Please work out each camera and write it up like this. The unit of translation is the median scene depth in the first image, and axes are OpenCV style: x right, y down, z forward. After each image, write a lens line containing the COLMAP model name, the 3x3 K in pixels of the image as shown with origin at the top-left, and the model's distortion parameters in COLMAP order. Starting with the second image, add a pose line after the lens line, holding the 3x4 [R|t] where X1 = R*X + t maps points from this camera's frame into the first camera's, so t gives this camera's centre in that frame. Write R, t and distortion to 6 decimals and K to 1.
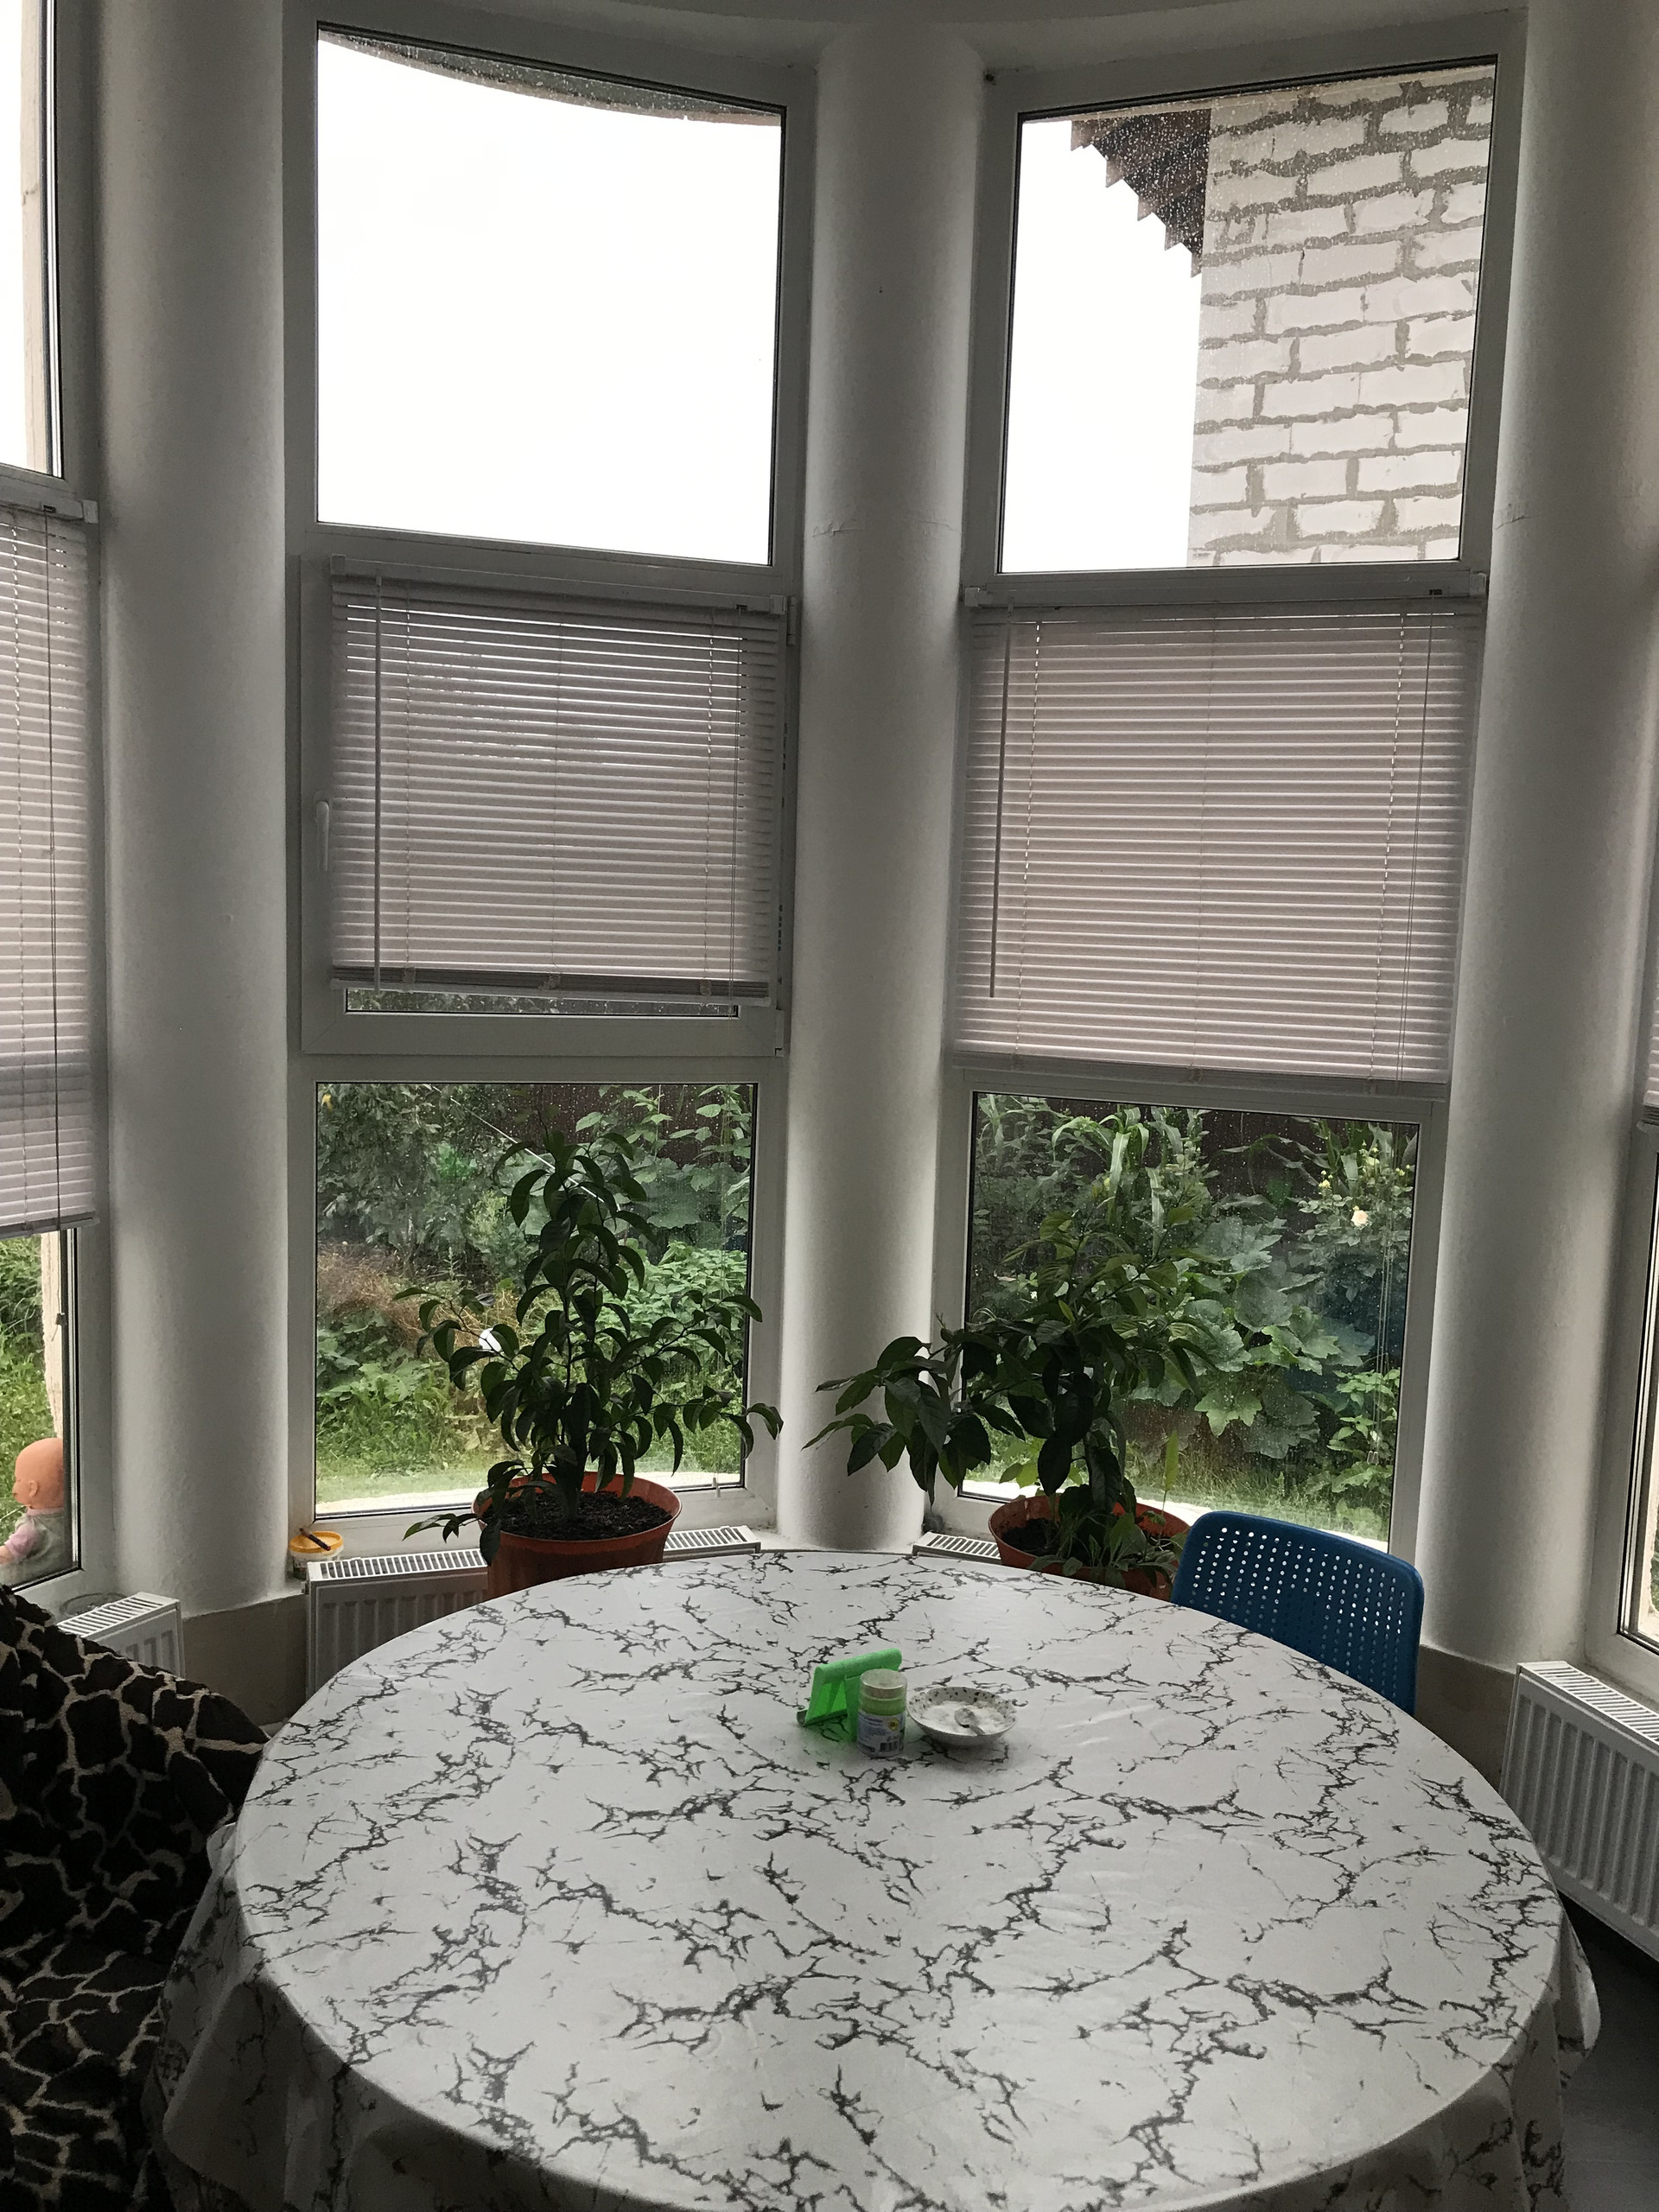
lens RADIAL K [[1849.1, 0, 829.5], [0, 1849.1, 1106.0], [0, 0, 1]] dist [0.005027, 0.056233]
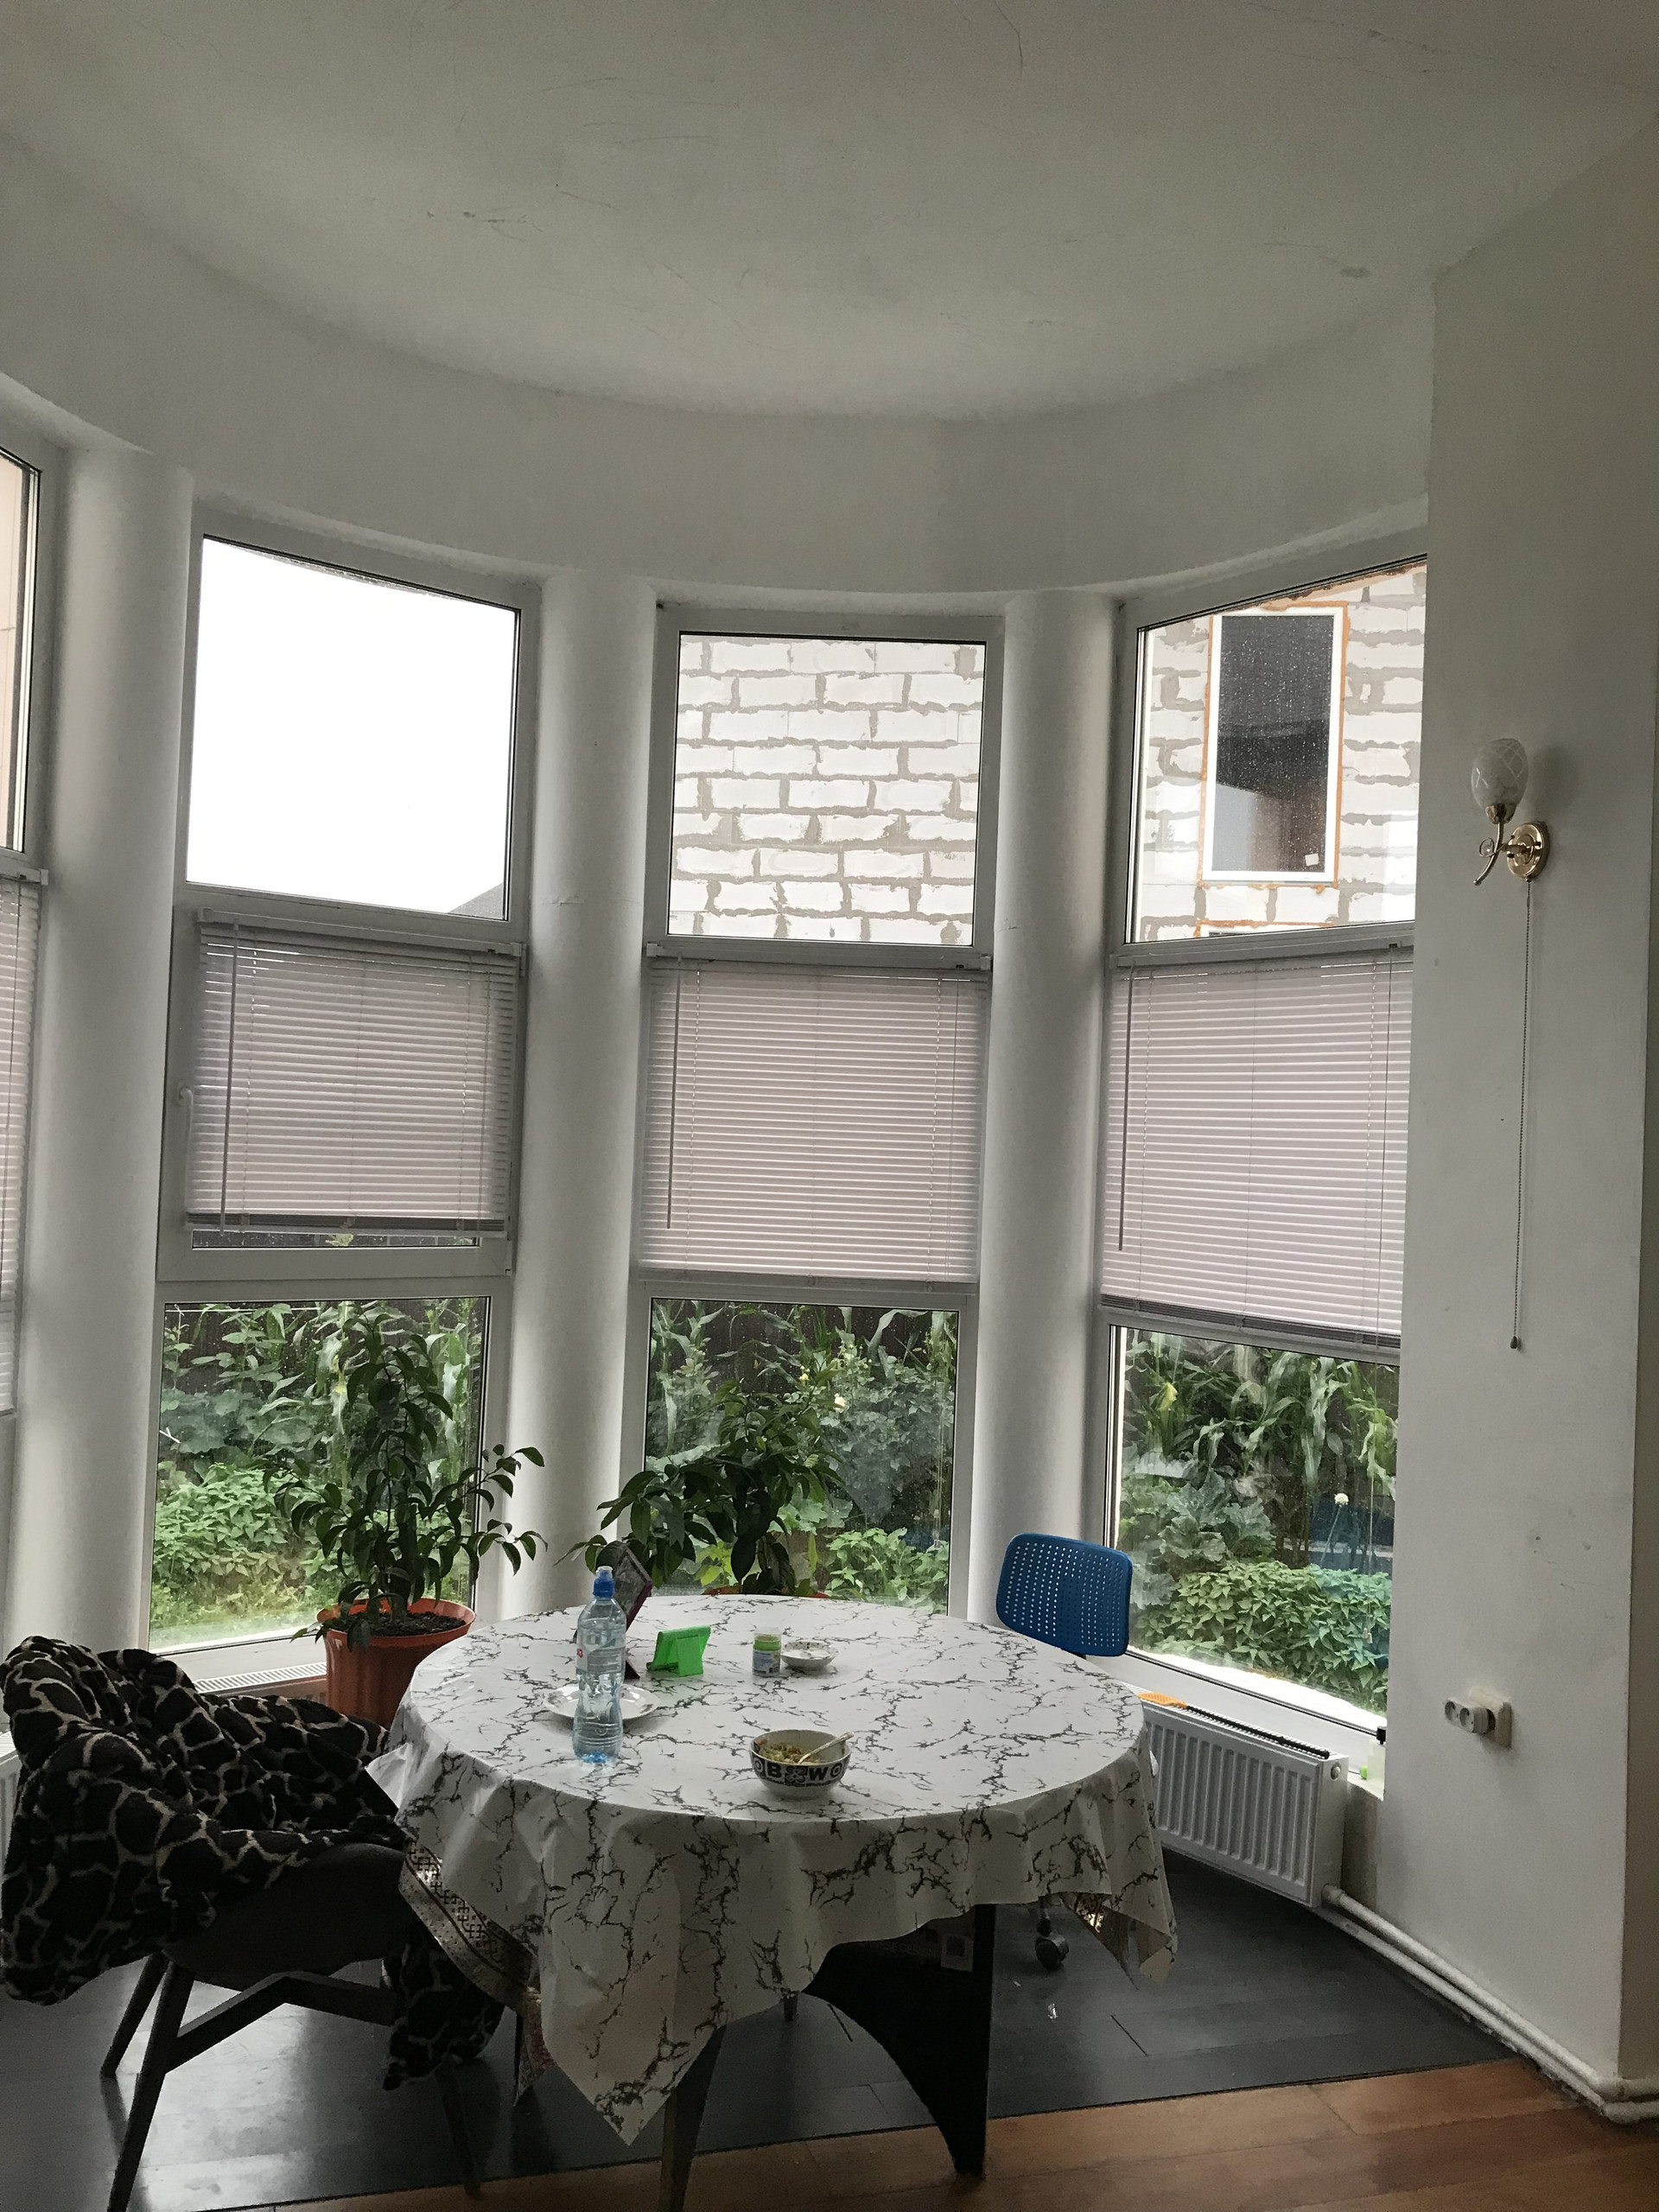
lens RADIAL K [[1844.5, 0, 826.5], [0, 1844.5, 1116.9], [0, 0, 1]] dist [0.171636, -0.005246]
pose [[0.945644, 0.008699, 0.325088, -0.256059], [0.029201, 0.993333, -0.111522, 0.016788], [-0.323891, 0.114953, 0.939085, -0.369496]]
